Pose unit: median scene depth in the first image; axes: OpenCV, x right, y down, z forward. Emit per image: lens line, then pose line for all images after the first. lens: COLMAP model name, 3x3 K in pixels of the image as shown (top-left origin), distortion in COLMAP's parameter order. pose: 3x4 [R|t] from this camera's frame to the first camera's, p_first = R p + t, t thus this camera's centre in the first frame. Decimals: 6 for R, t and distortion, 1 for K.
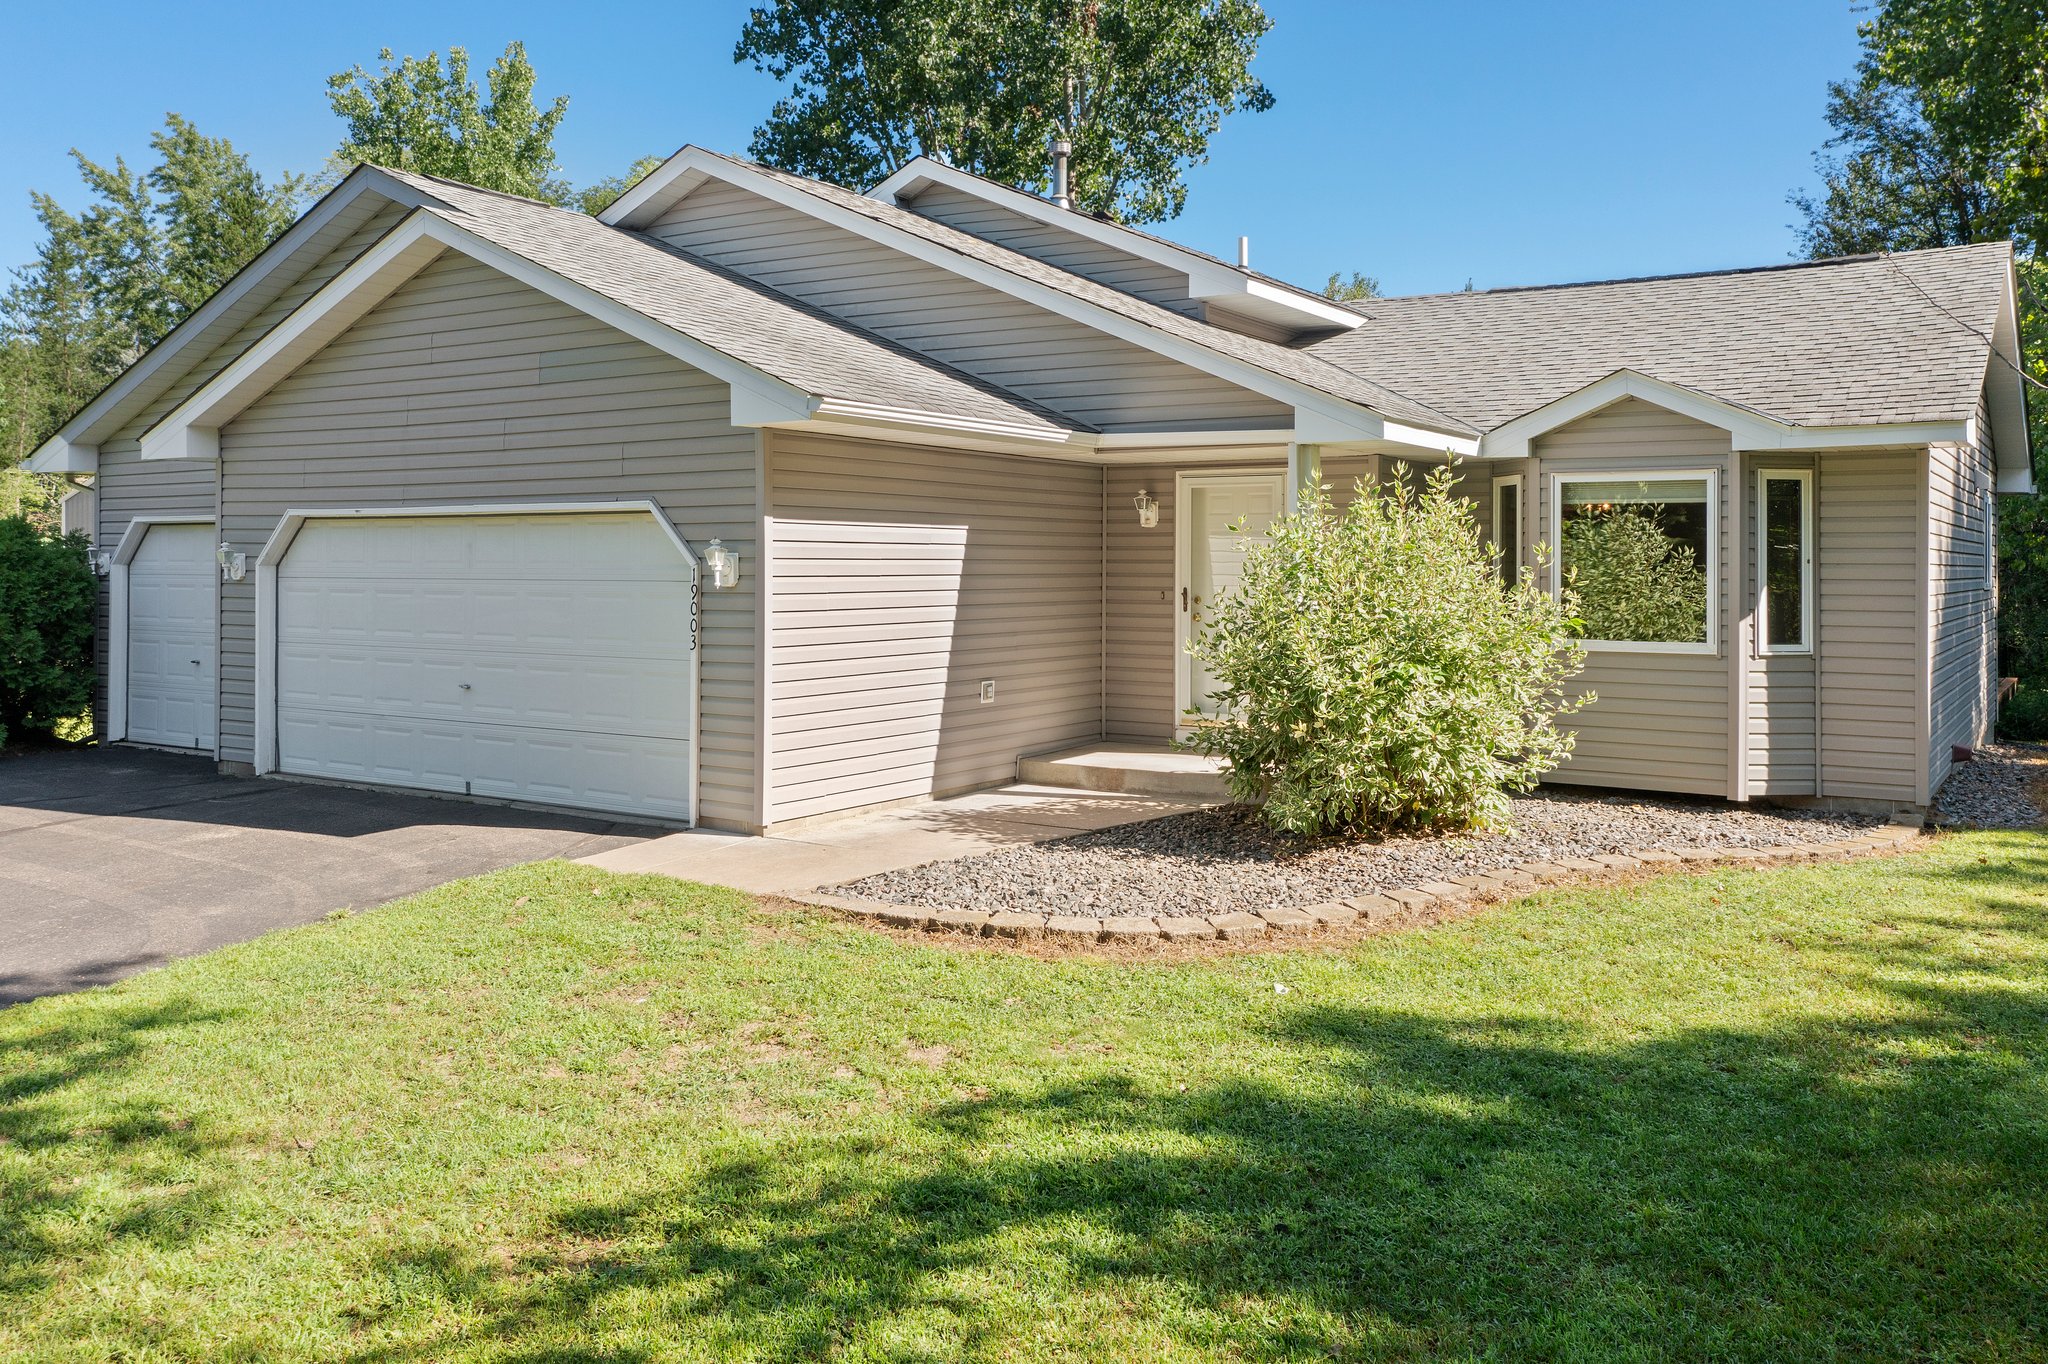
lens RADIAL K [[1630.7, 0, 935.8], [0, 1630.7, 547.8], [0, 0, 1]] dist [-0.014397, 0.012038]
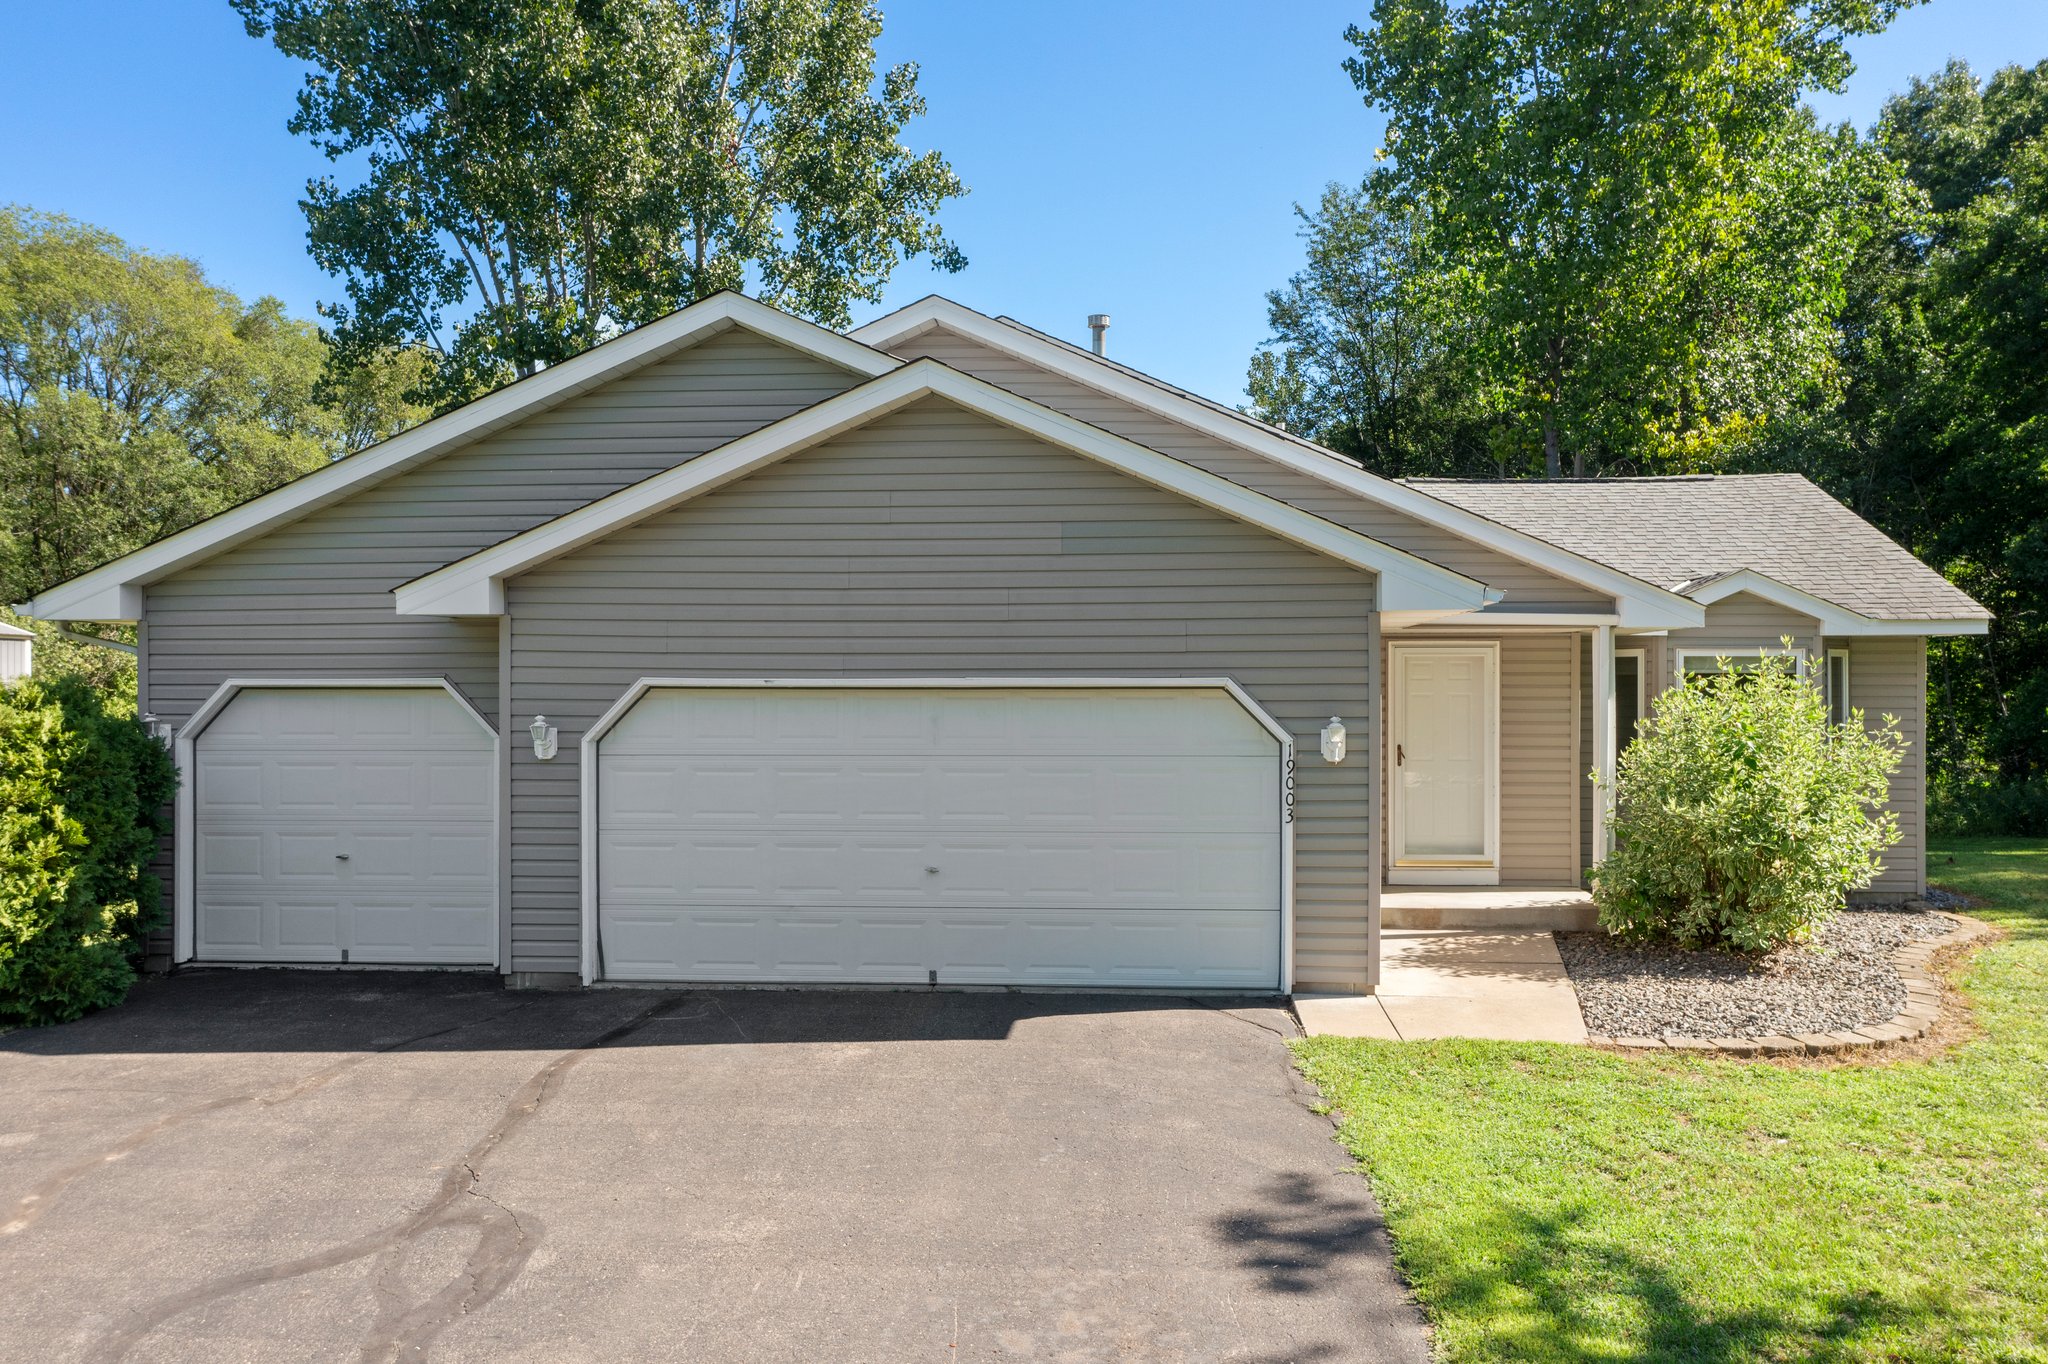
lens RADIAL K [[1630.7, 0, 1016.1], [0, 1630.7, 686.0], [0, 0, 1]] dist [-0.014397, 0.012038]
pose [[0.877792, -0.003903, 0.479026, -0.683966], [-0.000253, 0.999963, 0.008610, -0.028469], [-0.479042, -0.007679, 0.877758, 0.150013]]
